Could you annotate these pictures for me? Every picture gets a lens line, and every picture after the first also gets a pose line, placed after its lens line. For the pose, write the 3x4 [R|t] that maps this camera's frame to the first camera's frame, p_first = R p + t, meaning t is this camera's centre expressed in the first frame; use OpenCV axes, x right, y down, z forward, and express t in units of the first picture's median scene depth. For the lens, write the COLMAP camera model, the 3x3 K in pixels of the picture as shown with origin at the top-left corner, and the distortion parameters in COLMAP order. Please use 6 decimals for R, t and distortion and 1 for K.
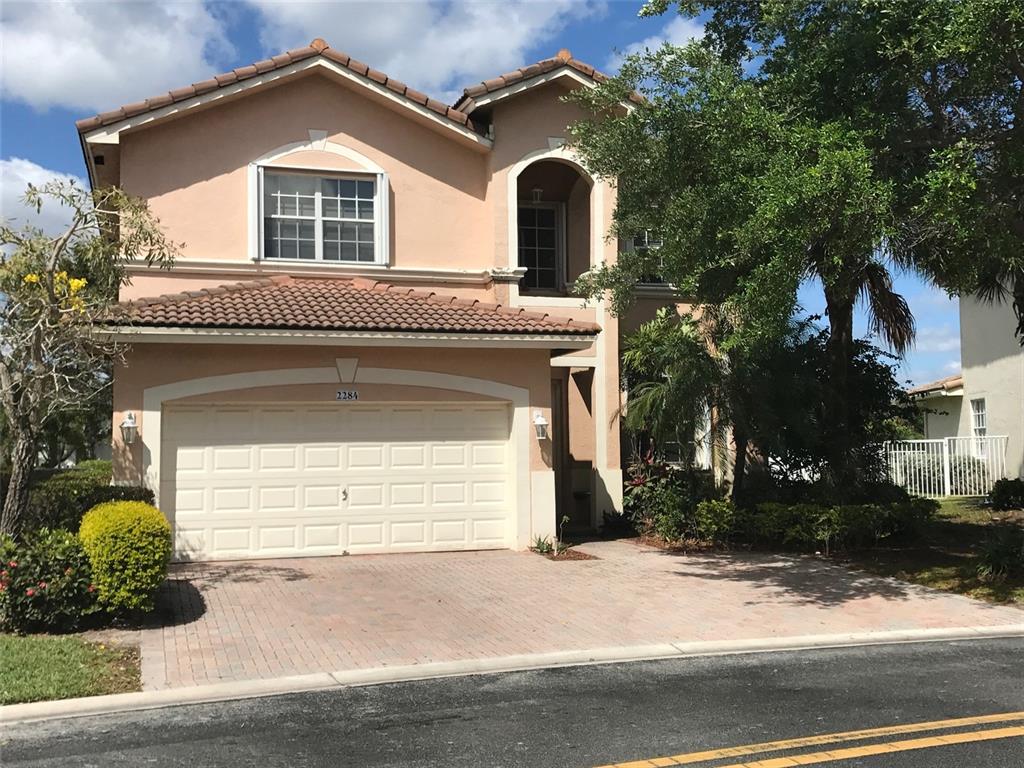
lens RADIAL K [[1149.6, 0, 512.0], [0, 1149.6, 384.0], [0, 0, 1]] dist [0.004101, -0.007702]
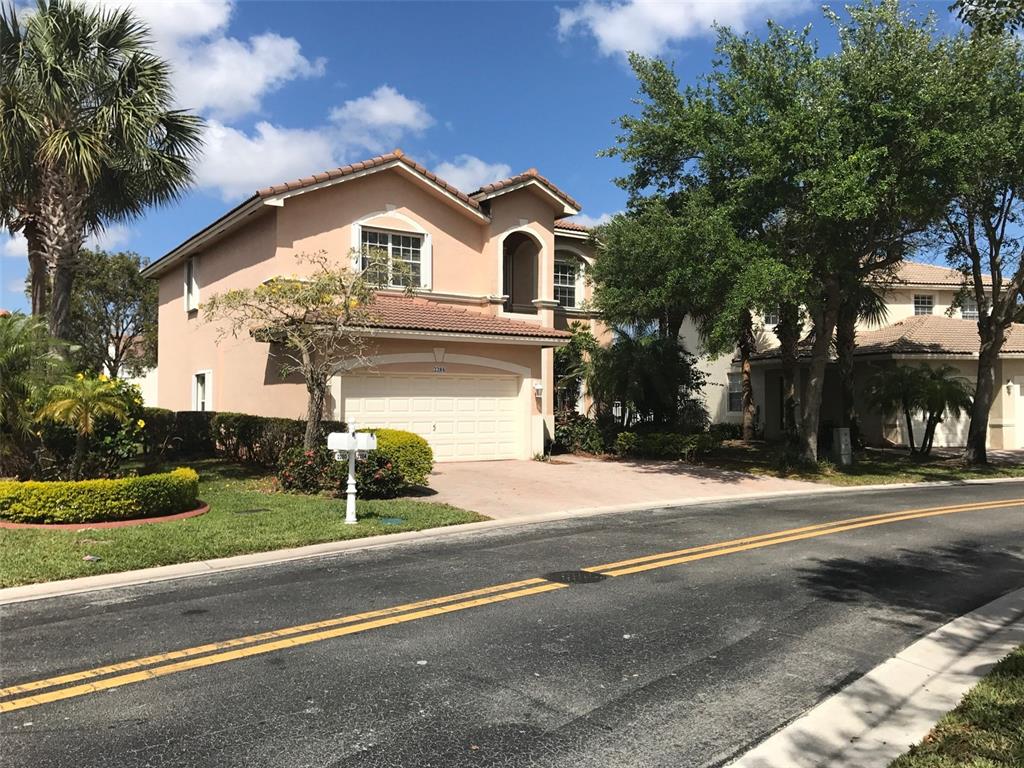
lens RADIAL K [[825.2, 0, 512.0], [0, 825.2, 384.0], [0, 0, 1]] dist [0.006807, 0.001584]
pose [[0.959699, 0.022625, 0.280118, -0.325009], [-0.031598, 0.999121, 0.027557, -0.004821], [-0.279248, -0.035297, 0.959570, -0.176442]]
